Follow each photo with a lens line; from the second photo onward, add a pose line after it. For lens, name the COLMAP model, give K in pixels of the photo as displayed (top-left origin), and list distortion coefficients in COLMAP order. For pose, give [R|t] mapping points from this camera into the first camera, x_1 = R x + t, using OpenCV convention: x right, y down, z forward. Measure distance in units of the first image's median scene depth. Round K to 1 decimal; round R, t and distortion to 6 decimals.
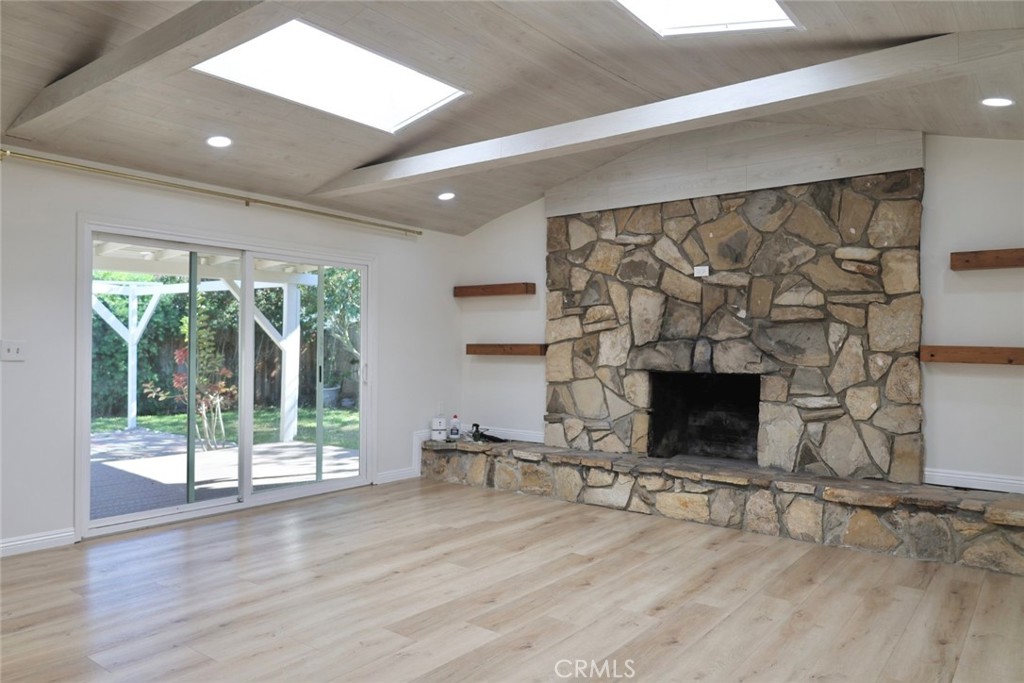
lens RADIAL K [[699.0, 0, 511.9], [0, 699.0, 343.1], [0, 0, 1]] dist [-0.016869, 0.011238]
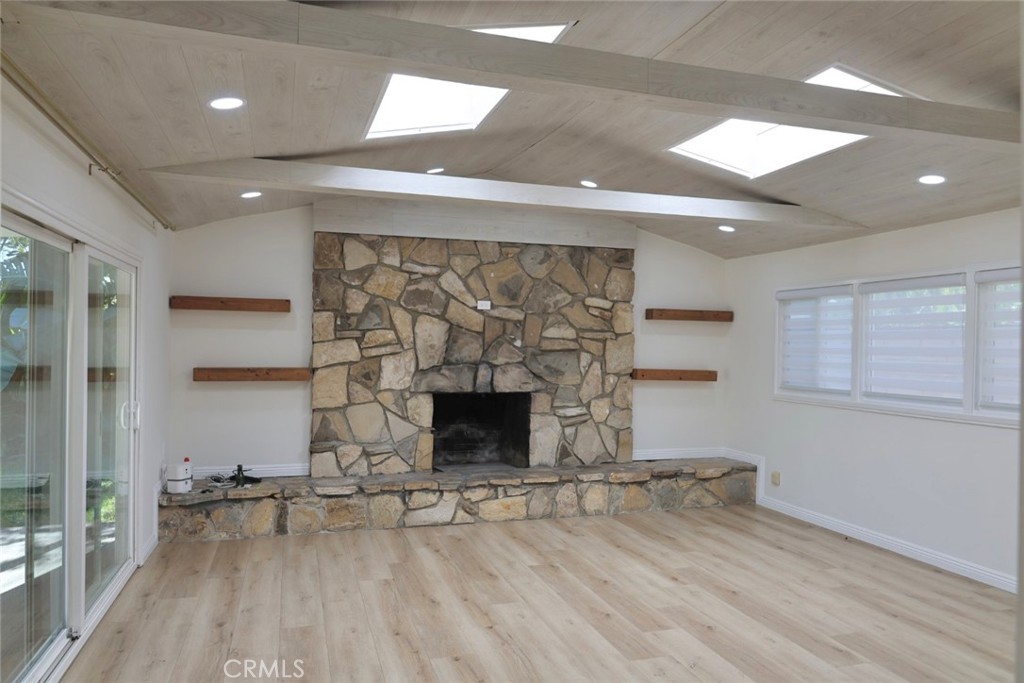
lens RADIAL K [[699.0, 0, 511.4], [0, 699.0, 344.1], [0, 0, 1]] dist [-0.016869, 0.011238]
pose [[0.571463, -0.001045, 0.820627, -0.719535], [-0.013581, 0.999850, 0.010731, -0.056557], [-0.820515, -0.017277, 0.571363, 0.330746]]
